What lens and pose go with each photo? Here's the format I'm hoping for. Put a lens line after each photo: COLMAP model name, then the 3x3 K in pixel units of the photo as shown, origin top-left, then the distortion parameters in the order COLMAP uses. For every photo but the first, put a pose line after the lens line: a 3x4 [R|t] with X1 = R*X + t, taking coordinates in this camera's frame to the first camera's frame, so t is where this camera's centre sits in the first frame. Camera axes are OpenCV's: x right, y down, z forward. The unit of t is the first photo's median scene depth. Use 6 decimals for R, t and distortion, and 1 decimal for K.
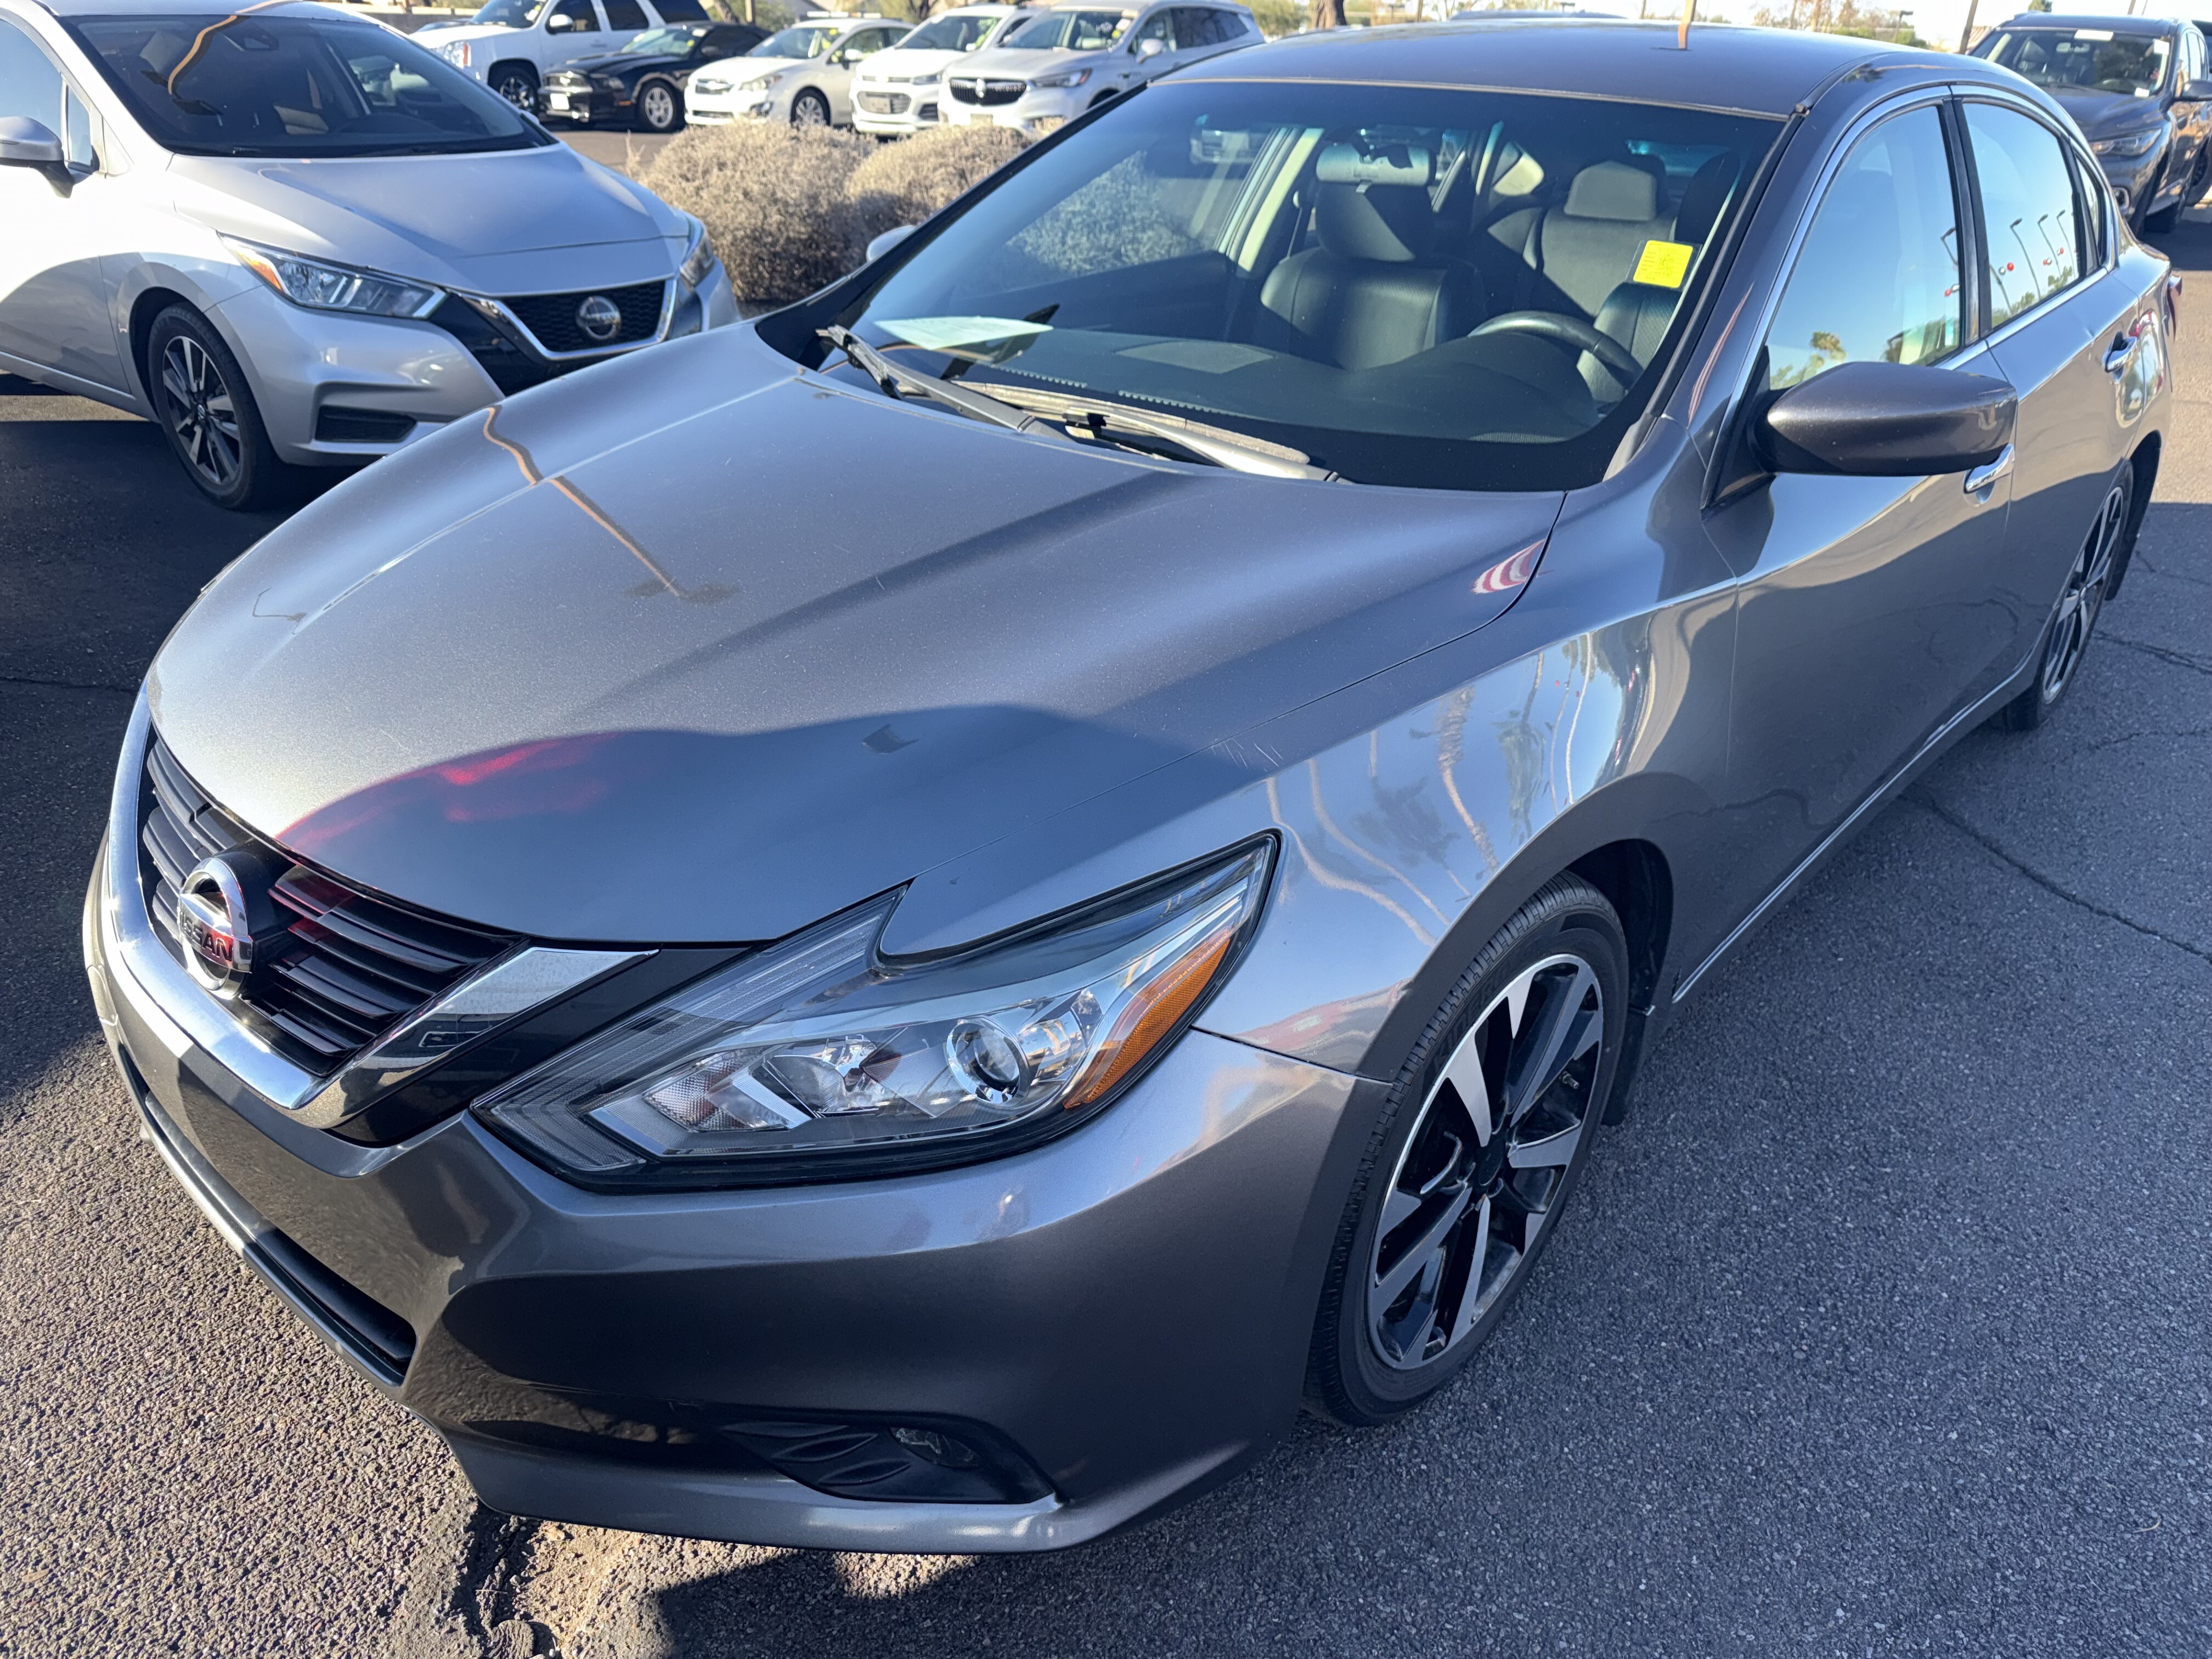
lens RADIAL K [[1701.7, 0, 1106.0], [0, 1701.7, 829.5], [0, 0, 1]] dist [-0.001832, 0.000367]
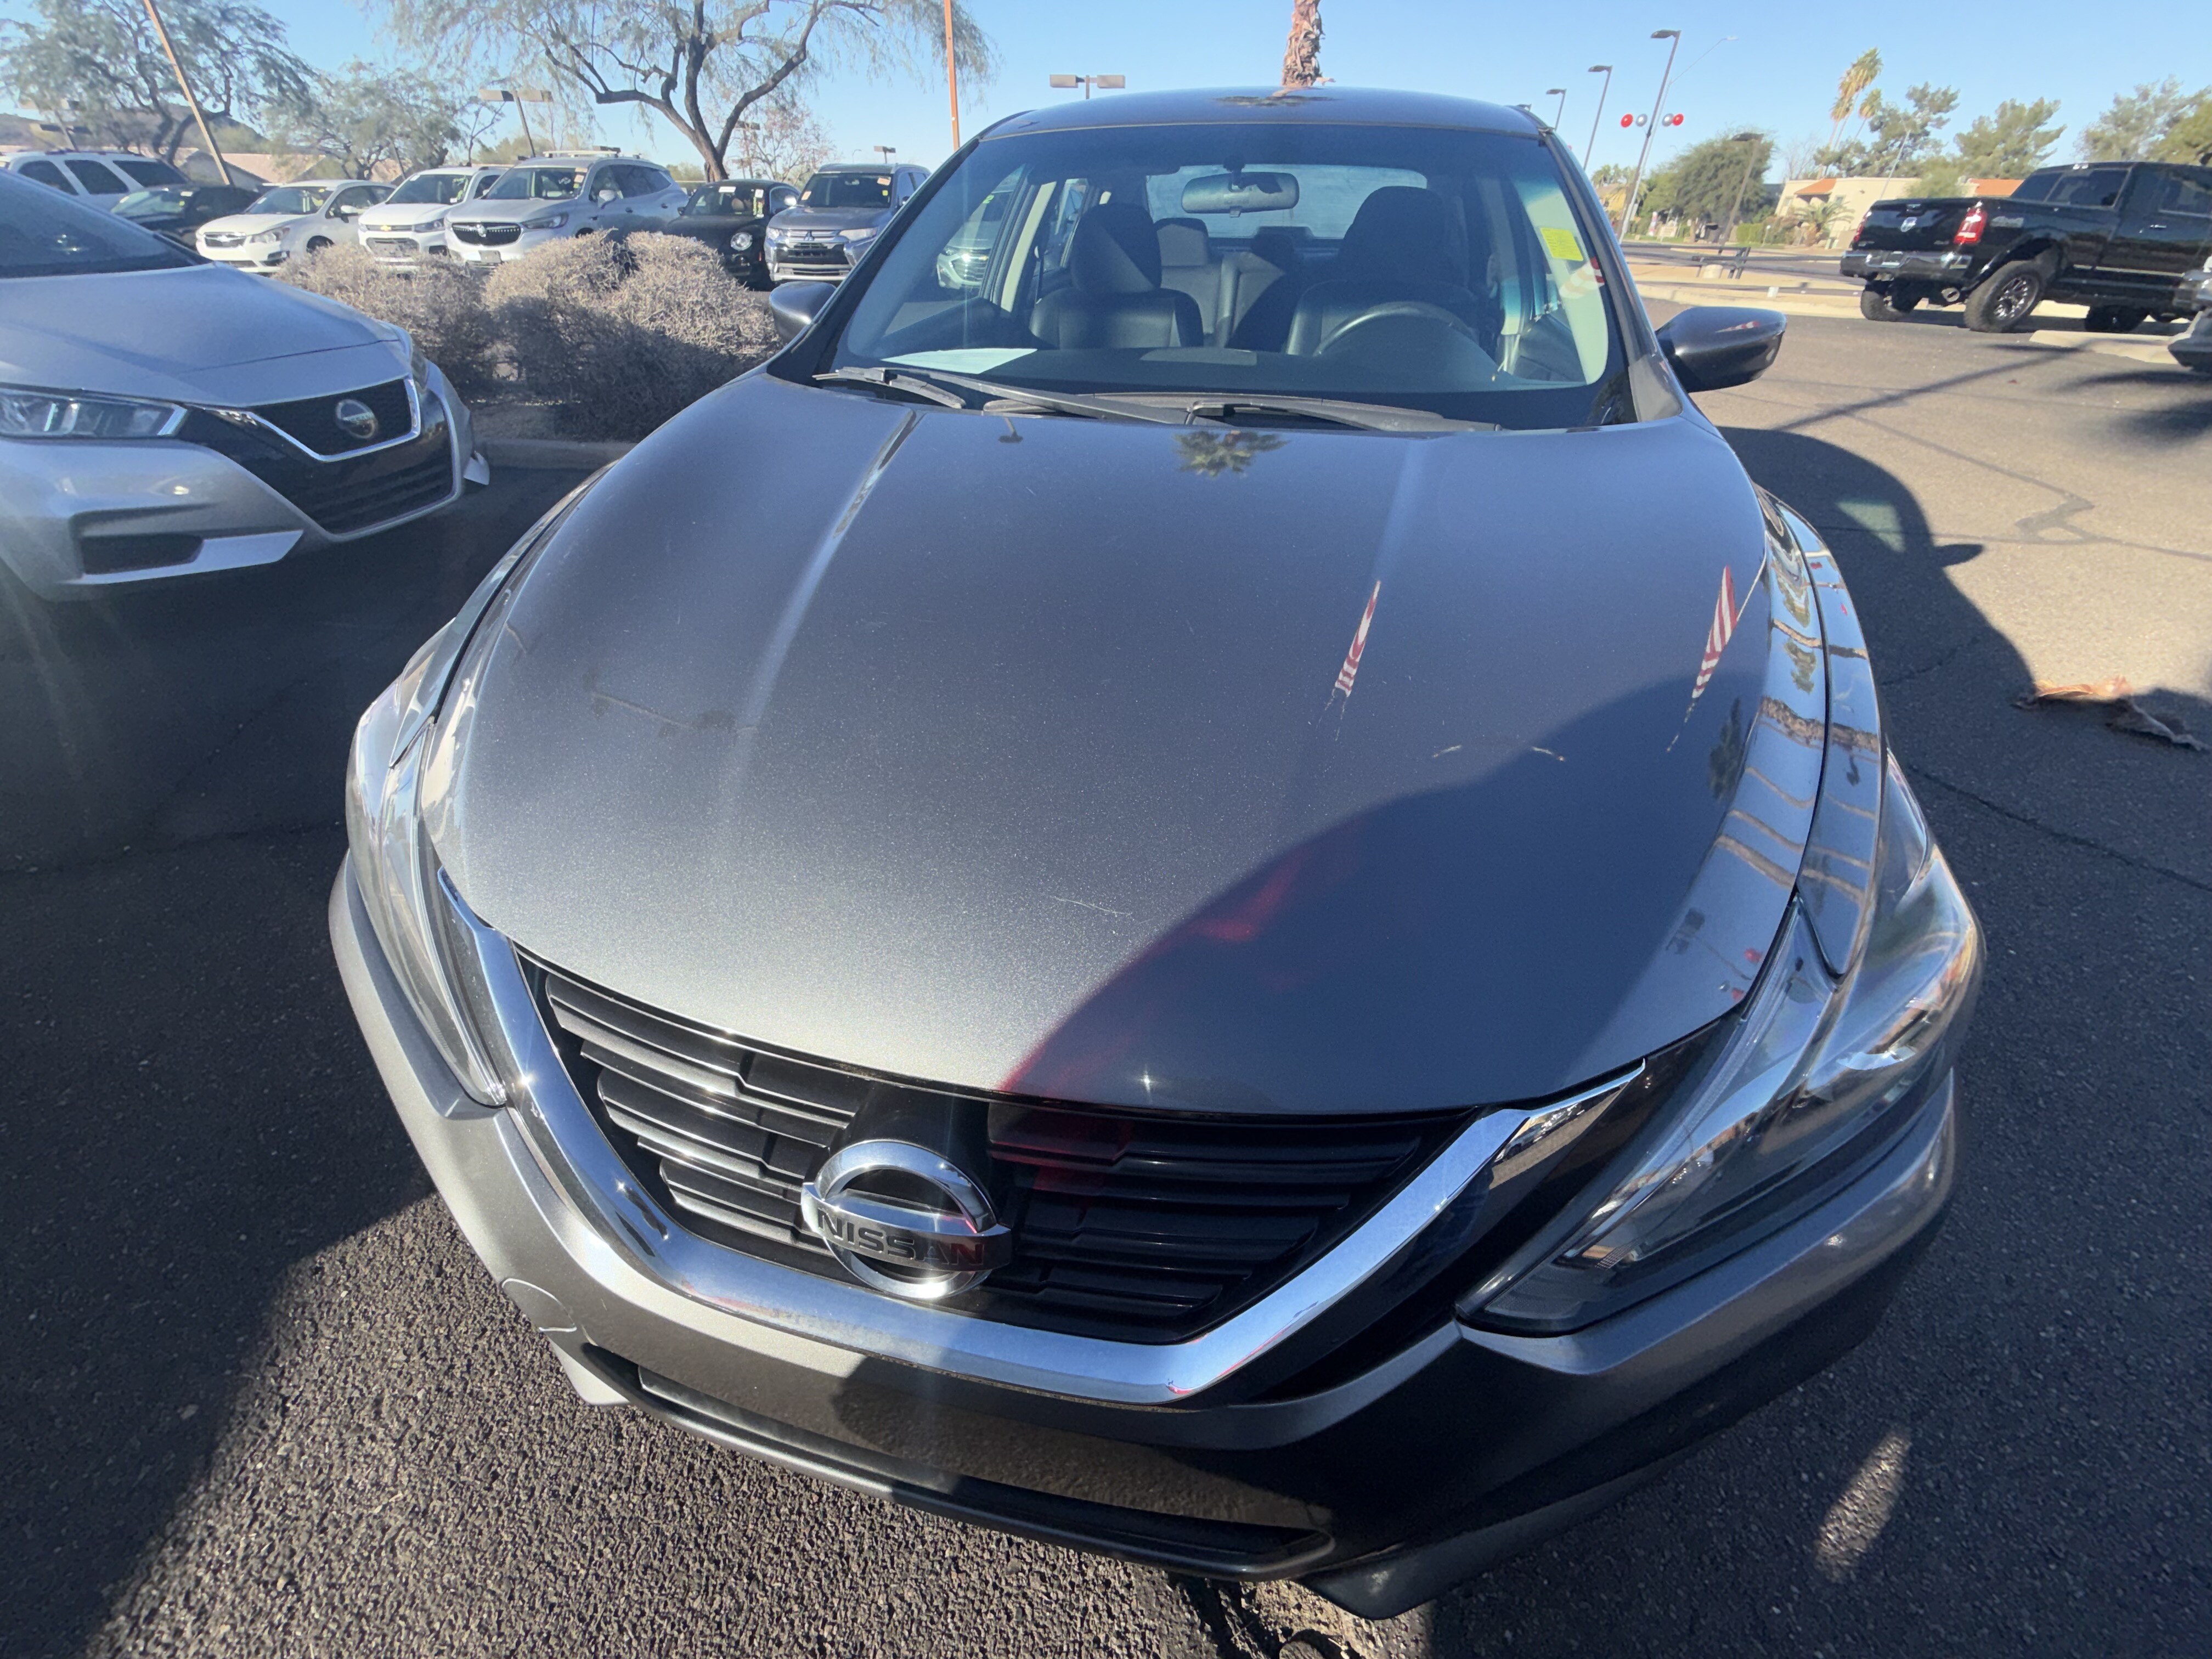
lens RADIAL K [[921.4, 0, 1106.0], [0, 921.4, 829.5], [0, 0, 1]] dist [-0.000653, 0.000548]
pose [[0.868371, -0.294645, 0.398894, -0.201532], [0.227392, 0.951389, 0.207729, -0.059938], [-0.440710, -0.089680, 0.893159, 0.226904]]
